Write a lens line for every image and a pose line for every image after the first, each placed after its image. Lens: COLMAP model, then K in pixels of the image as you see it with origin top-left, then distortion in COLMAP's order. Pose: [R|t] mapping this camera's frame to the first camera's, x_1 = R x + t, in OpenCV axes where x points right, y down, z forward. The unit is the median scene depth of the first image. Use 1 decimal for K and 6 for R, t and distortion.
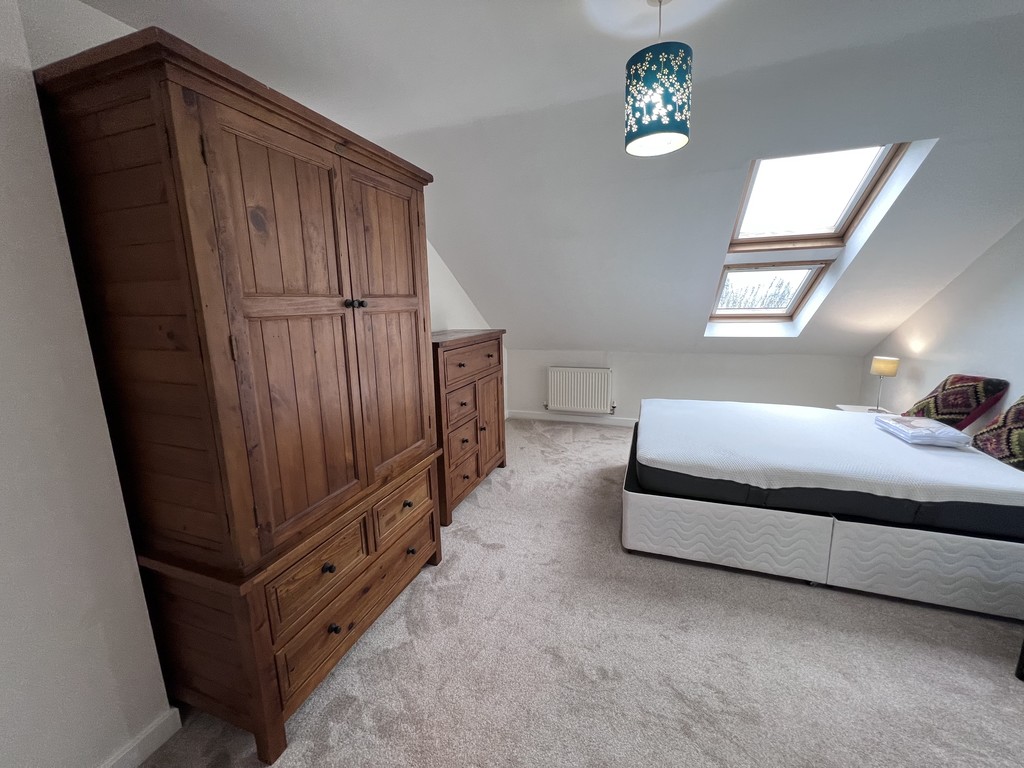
lens RADIAL K [[409.5, 0, 508.6], [0, 409.5, 378.8], [0, 0, 1]] dist [-0.000601, -0.000167]
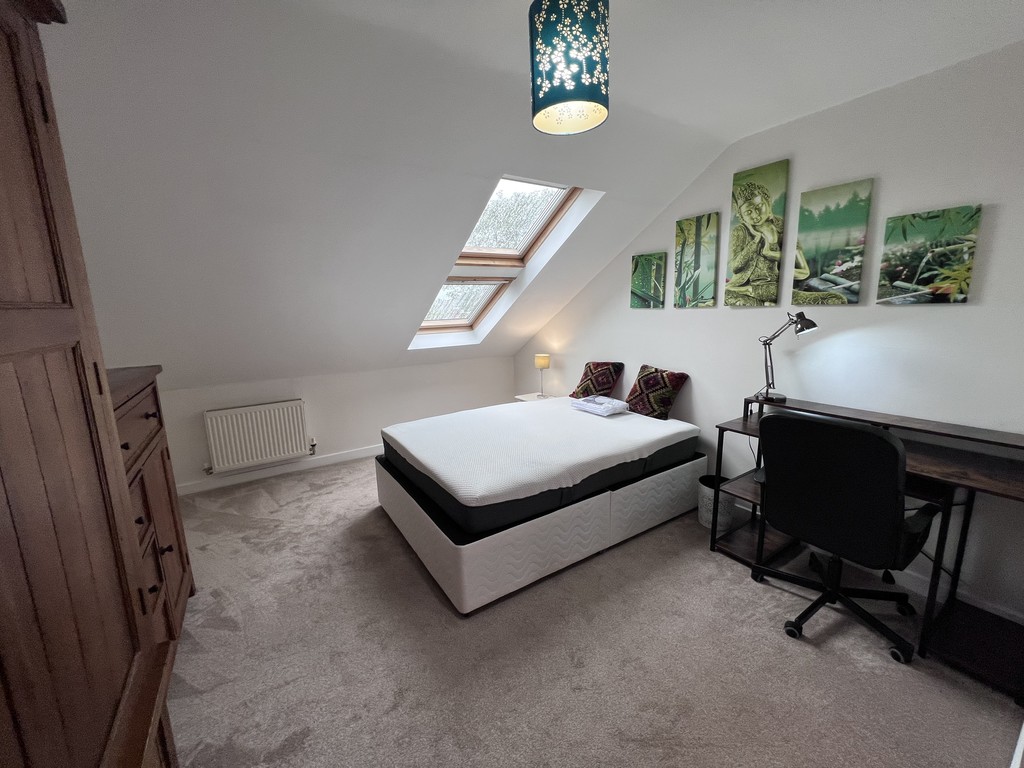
lens RADIAL K [[409.5, 0, 514.4], [0, 409.5, 378.1], [0, 0, 1]] dist [-0.000601, -0.000167]
pose [[0.610670, -0.132874, 0.780657, -0.174409], [0.157314, 0.986529, 0.044856, -0.054622], [-0.776102, 0.095416, 0.623347, 0.278947]]
